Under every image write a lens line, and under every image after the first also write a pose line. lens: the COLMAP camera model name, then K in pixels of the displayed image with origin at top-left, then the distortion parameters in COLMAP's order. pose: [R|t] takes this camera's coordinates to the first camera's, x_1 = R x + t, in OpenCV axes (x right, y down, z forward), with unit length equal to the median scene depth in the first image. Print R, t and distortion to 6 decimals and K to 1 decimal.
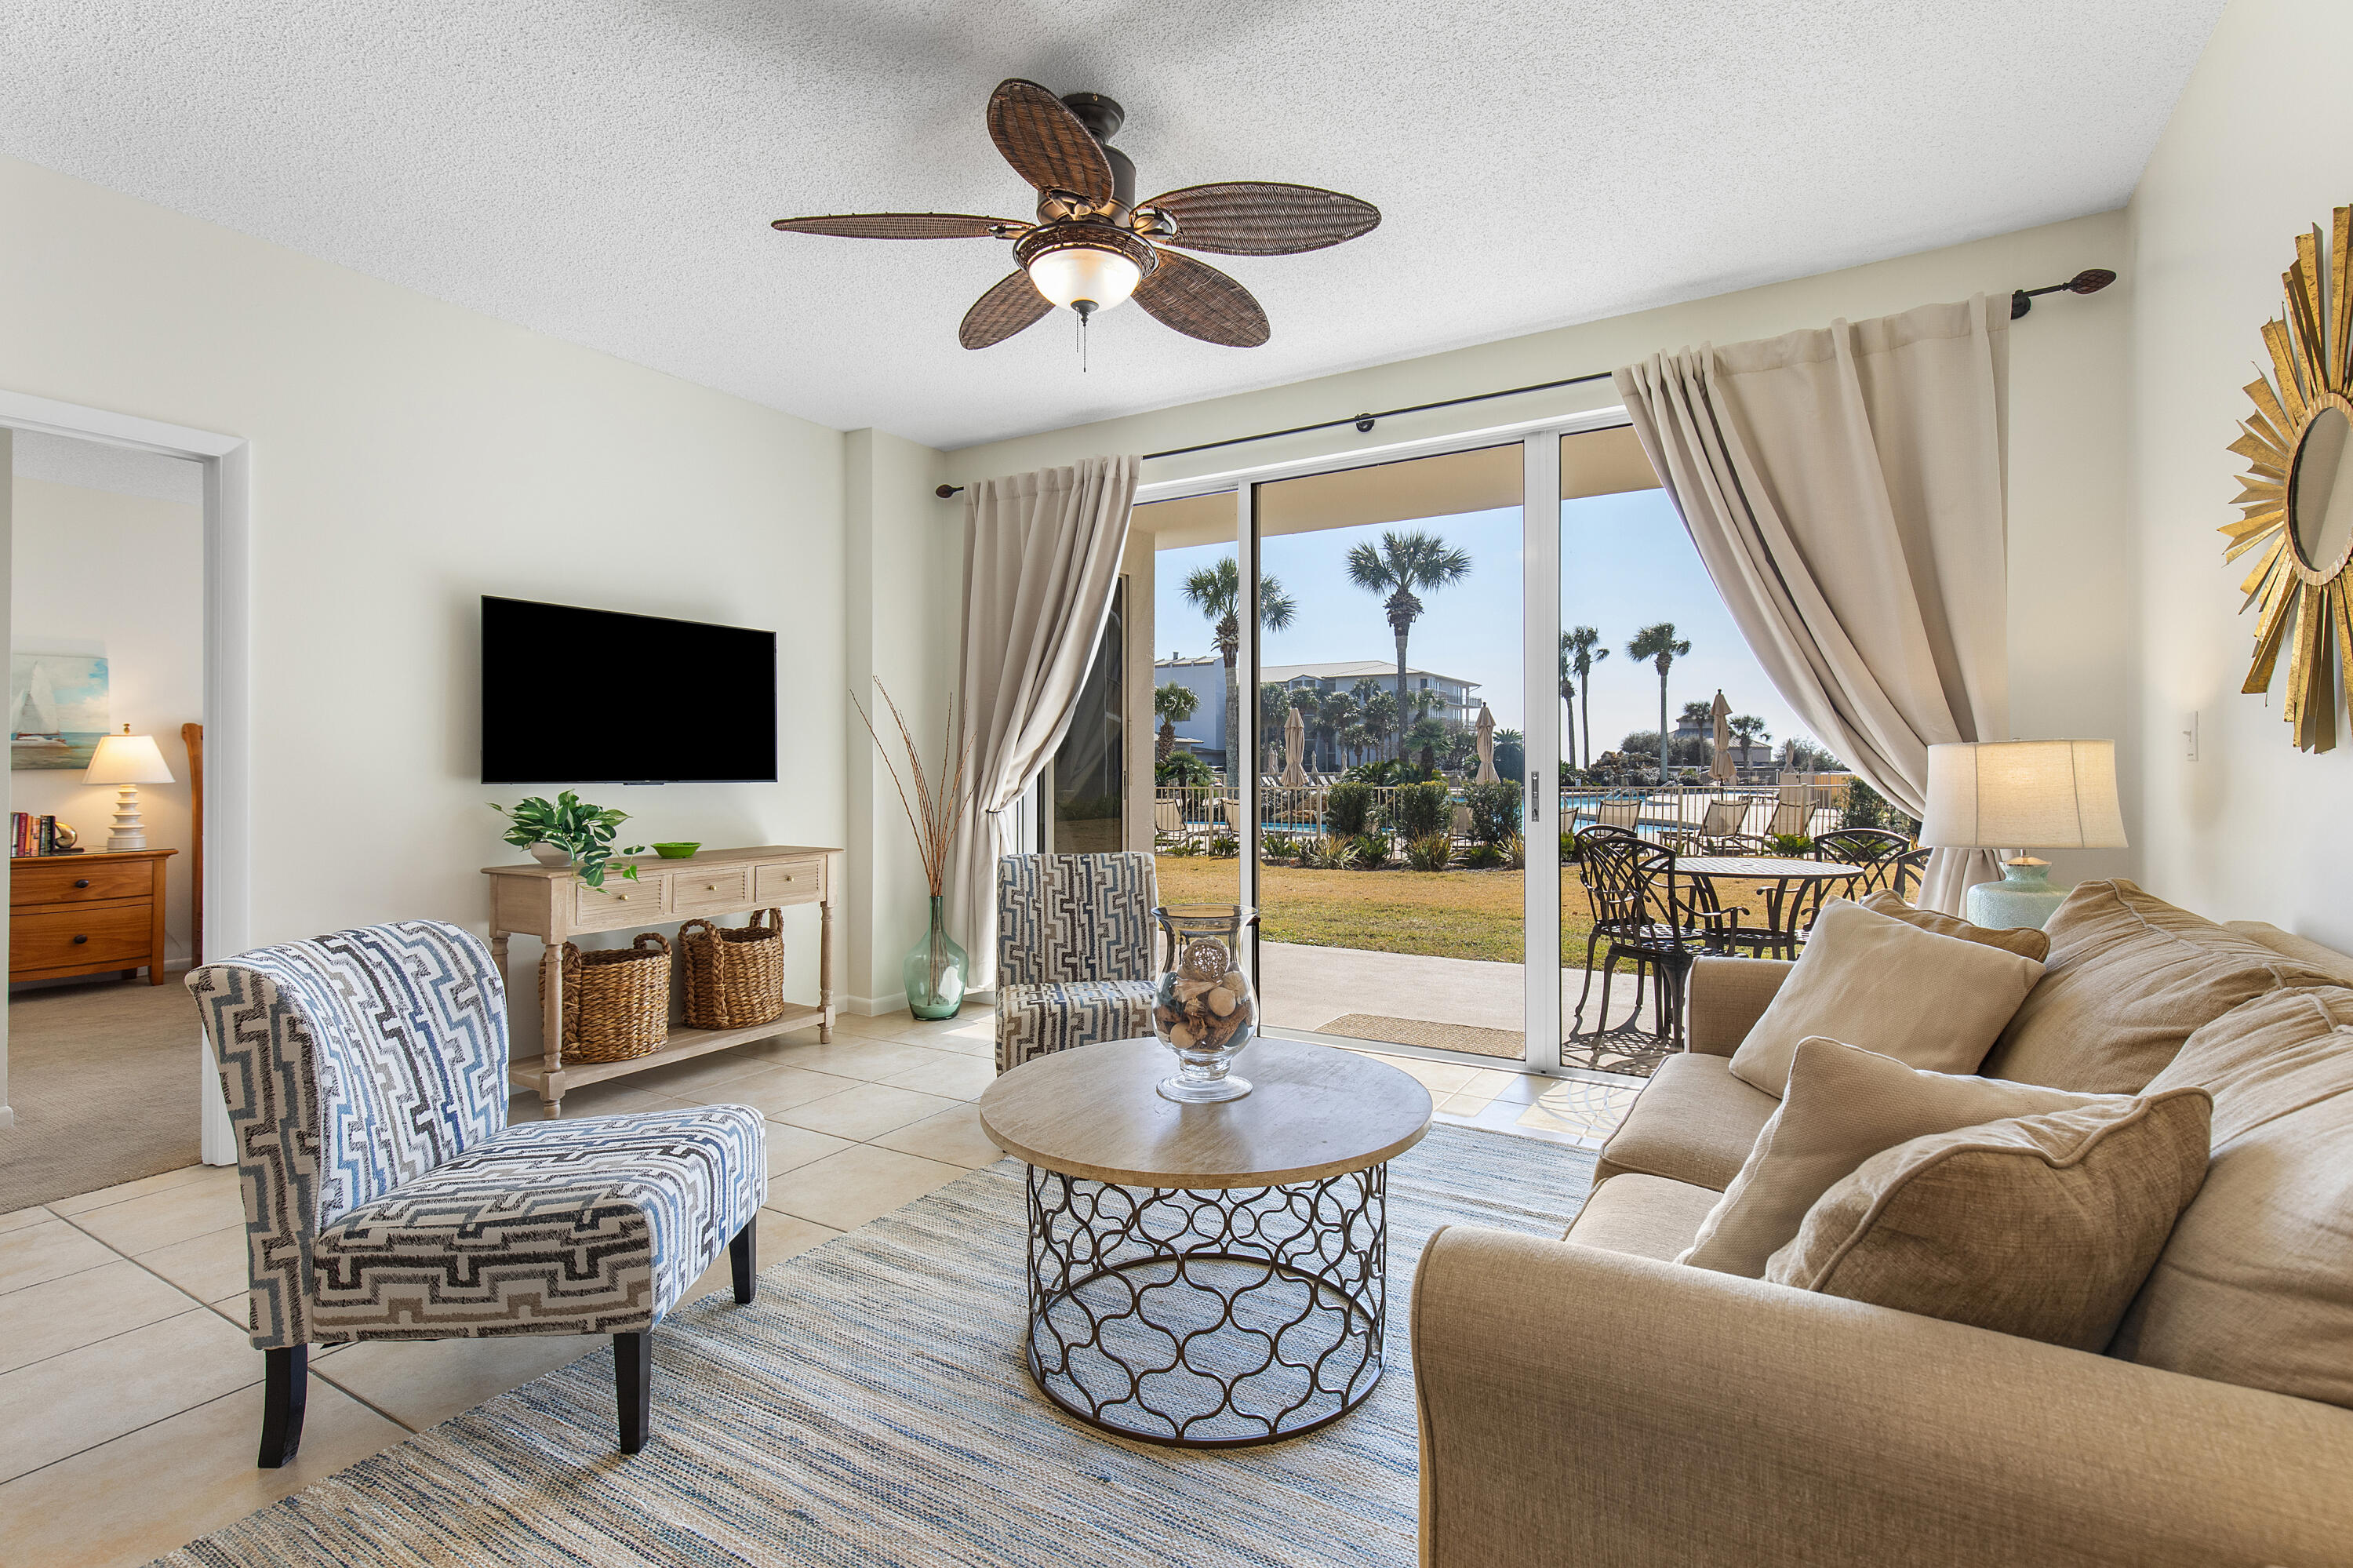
lens RADIAL K [[1077.8, 0, 1217.2], [0, 1077.8, 766.2], [0, 0, 1]] dist [0.014290, -0.001513]
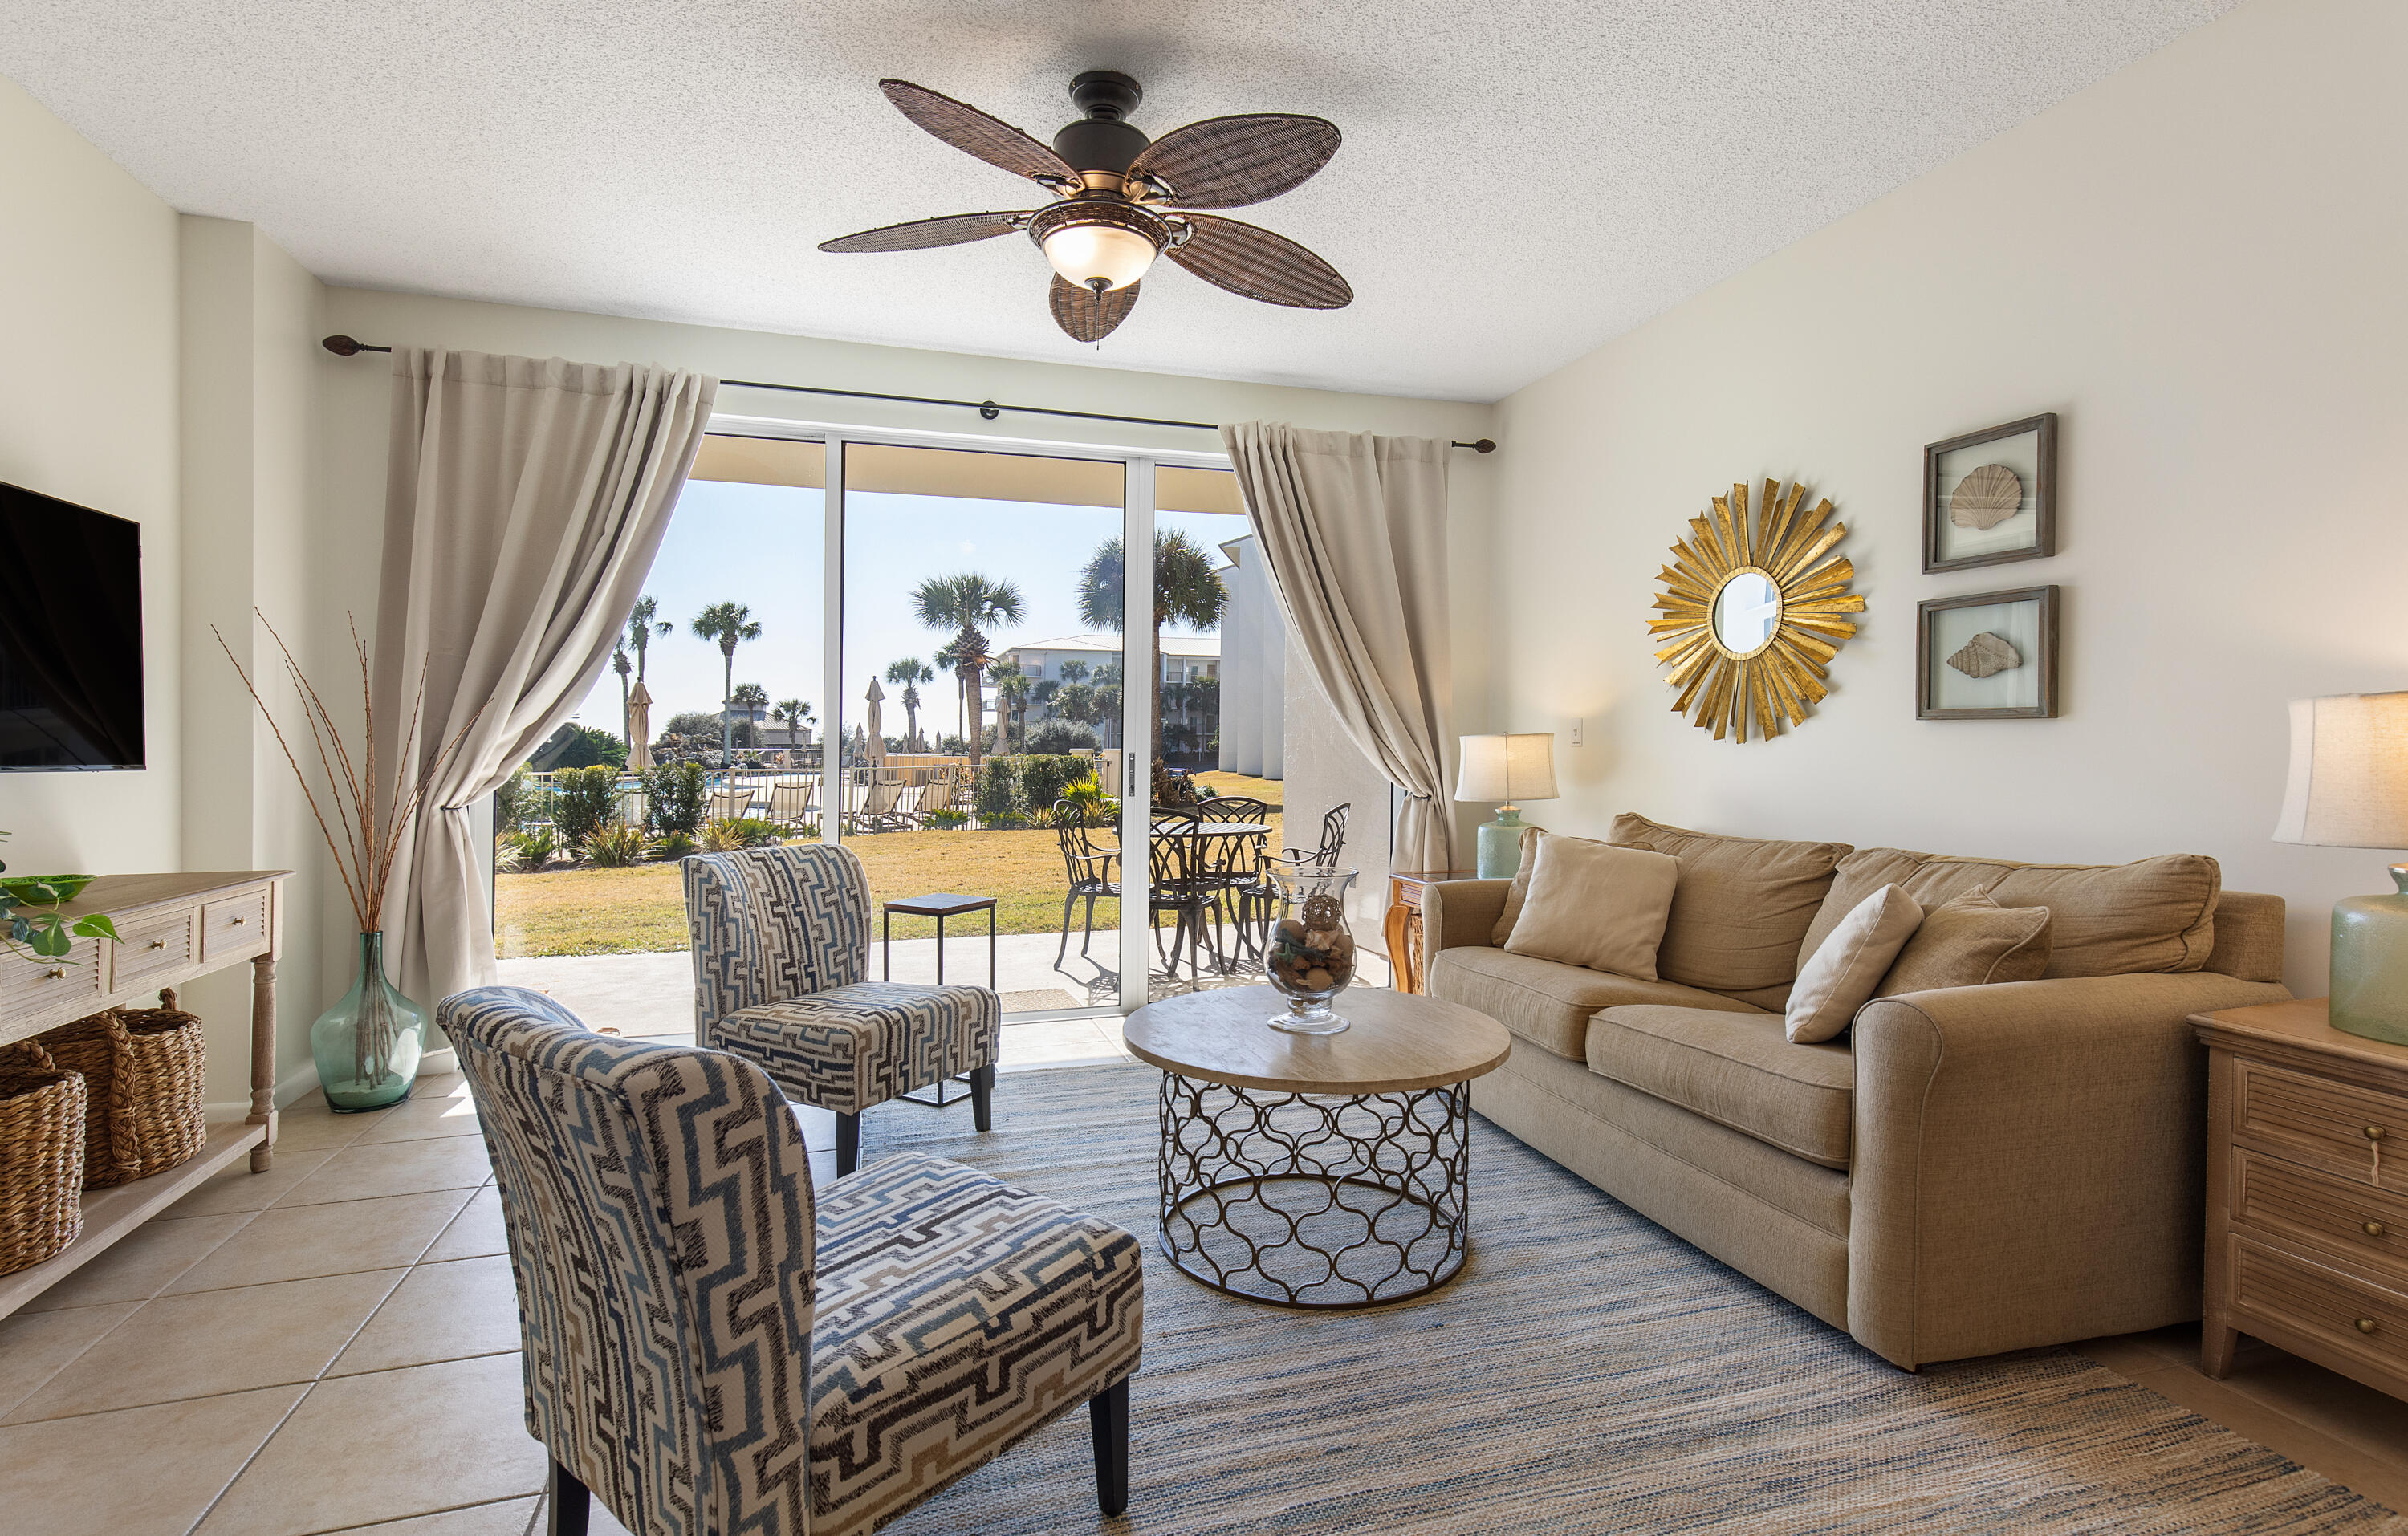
lens RADIAL K [[1106.3, 0, 1188.5], [0, 1106.3, 761.0], [0, 0, 1]] dist [0.016405, -0.004284]
pose [[0.683136, -0.004372, 0.730278, -0.573137], [-0.003364, 0.999953, 0.009133, 0.002749], [-0.730283, -0.008695, 0.683089, 0.167637]]
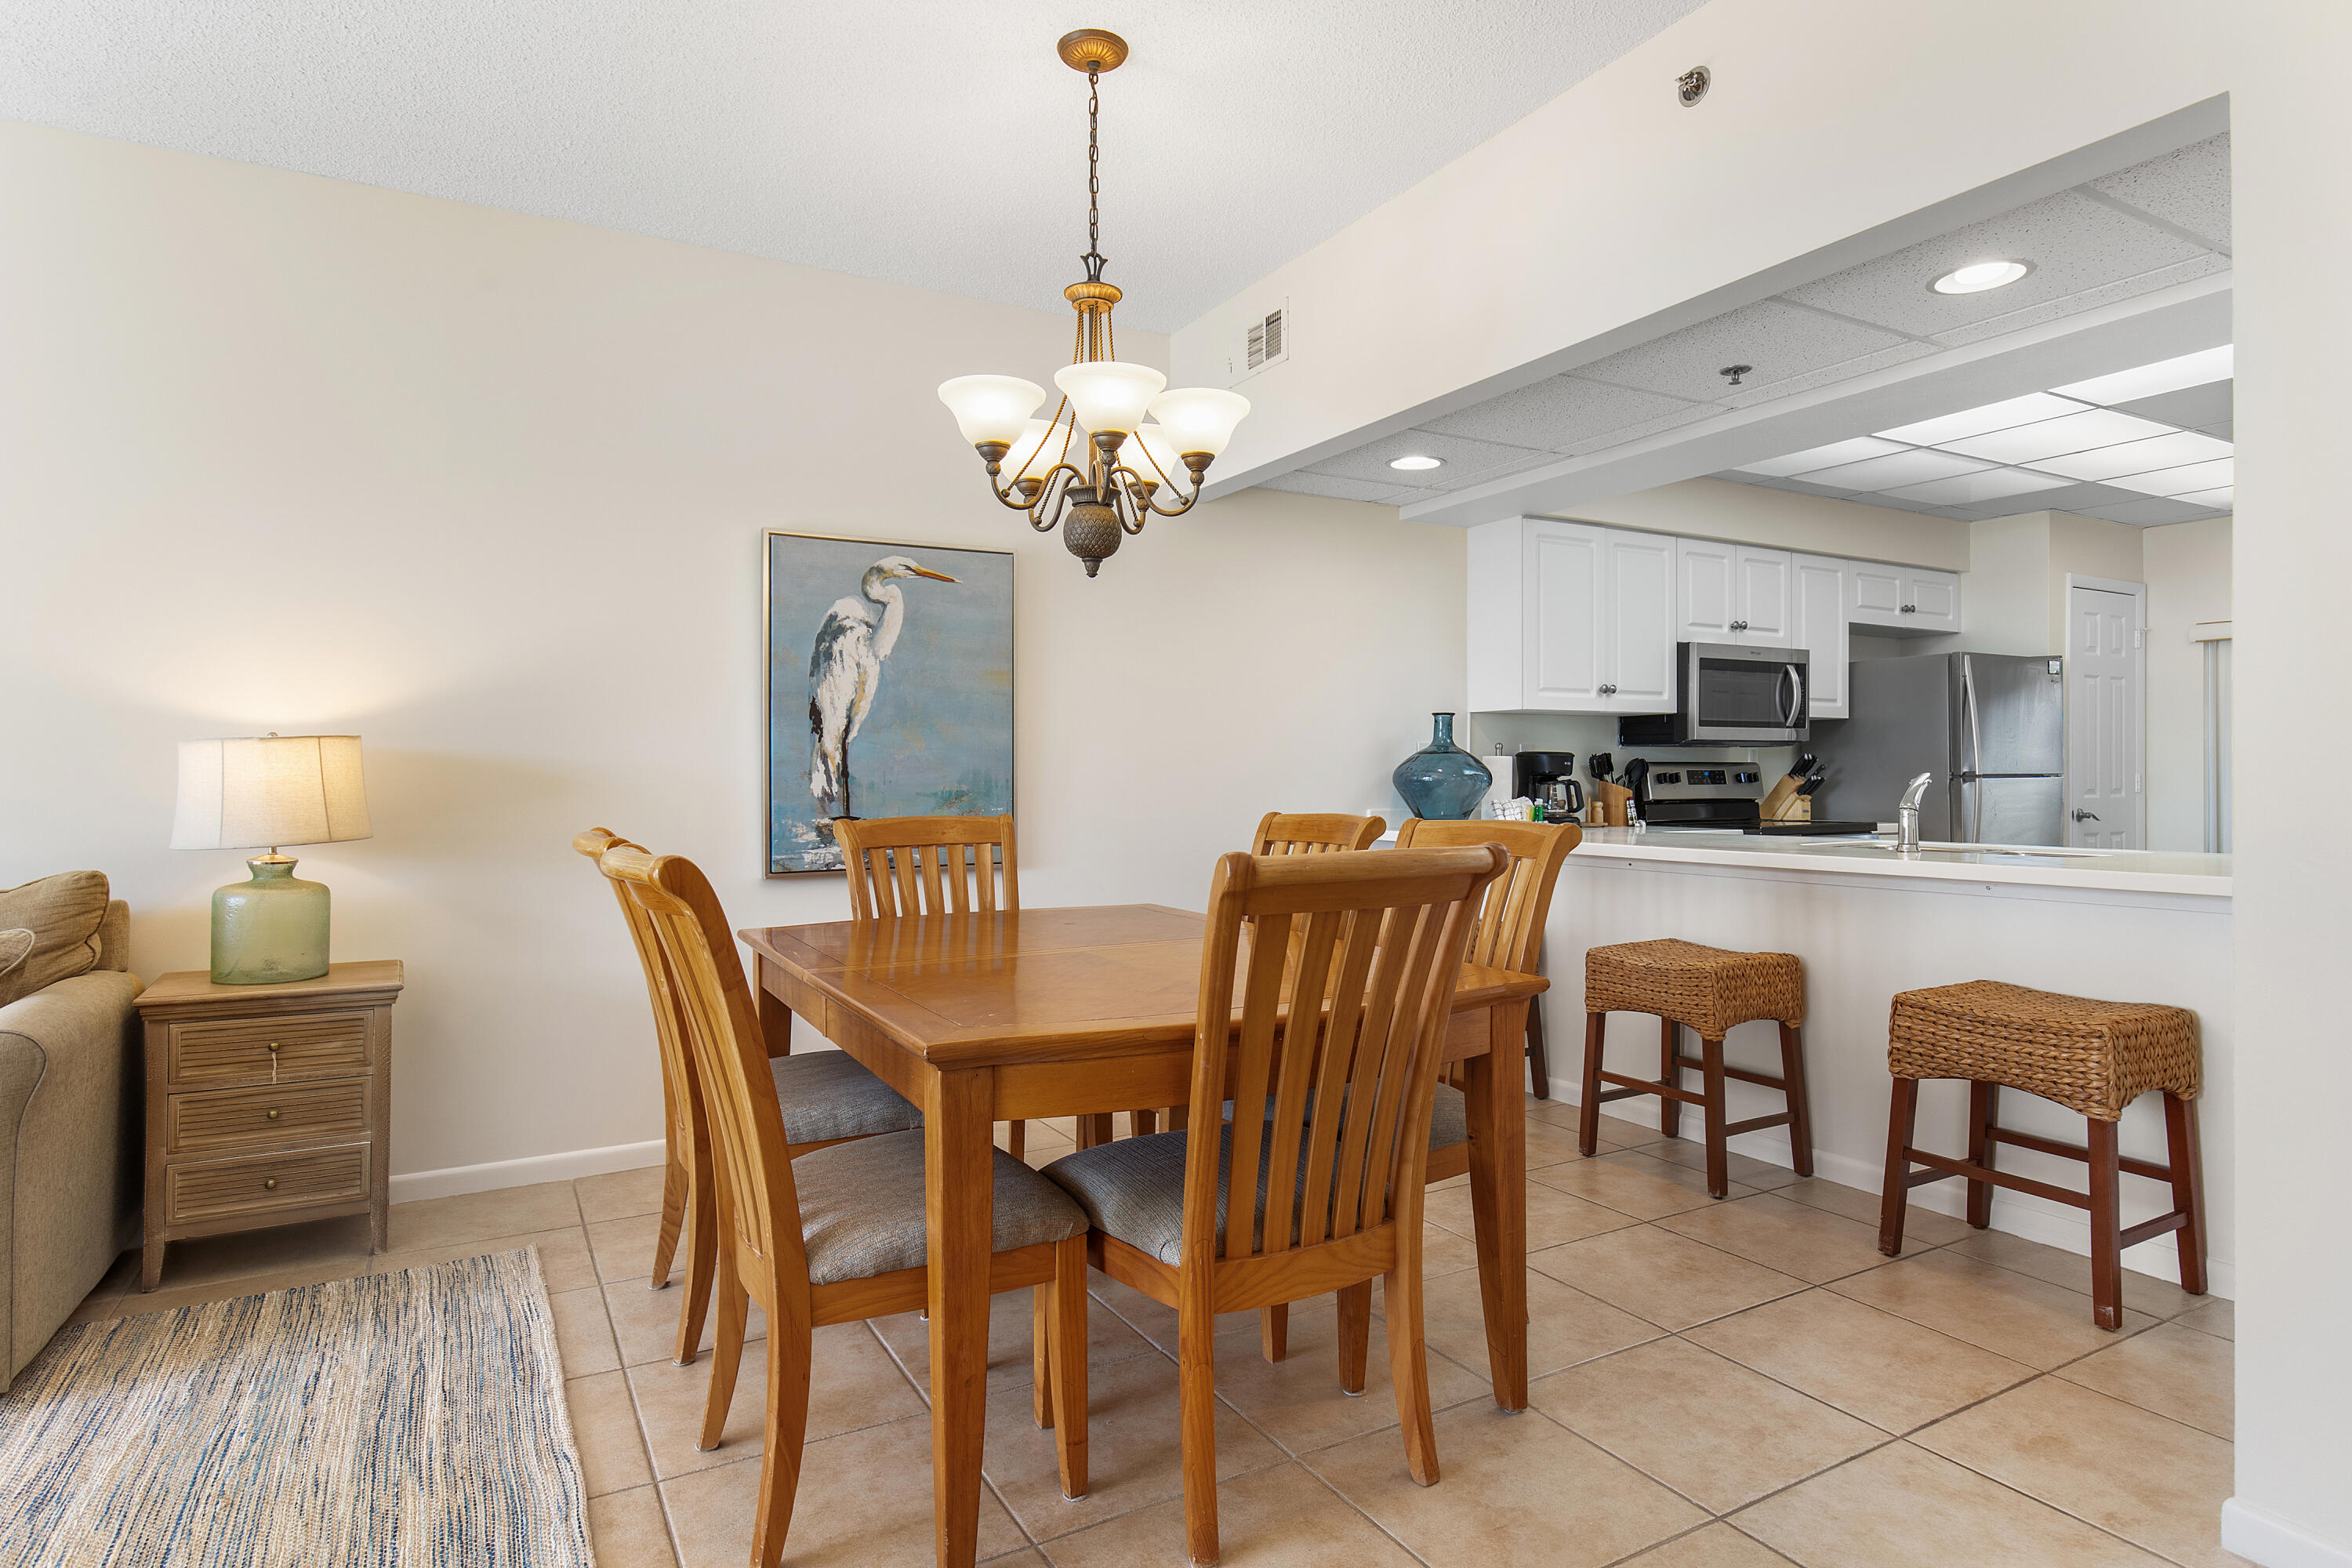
lens RADIAL K [[1270.0, 0, 1185.8], [0, 1270.0, 770.7], [0, 0, 1]] dist [0.007472, -0.002307]
pose [[-0.860462, 0.008339, 0.509446, -0.761899], [0.008303, 0.999963, -0.002345, 0.003033], [-0.509446, 0.002212, -0.860500, 0.526095]]
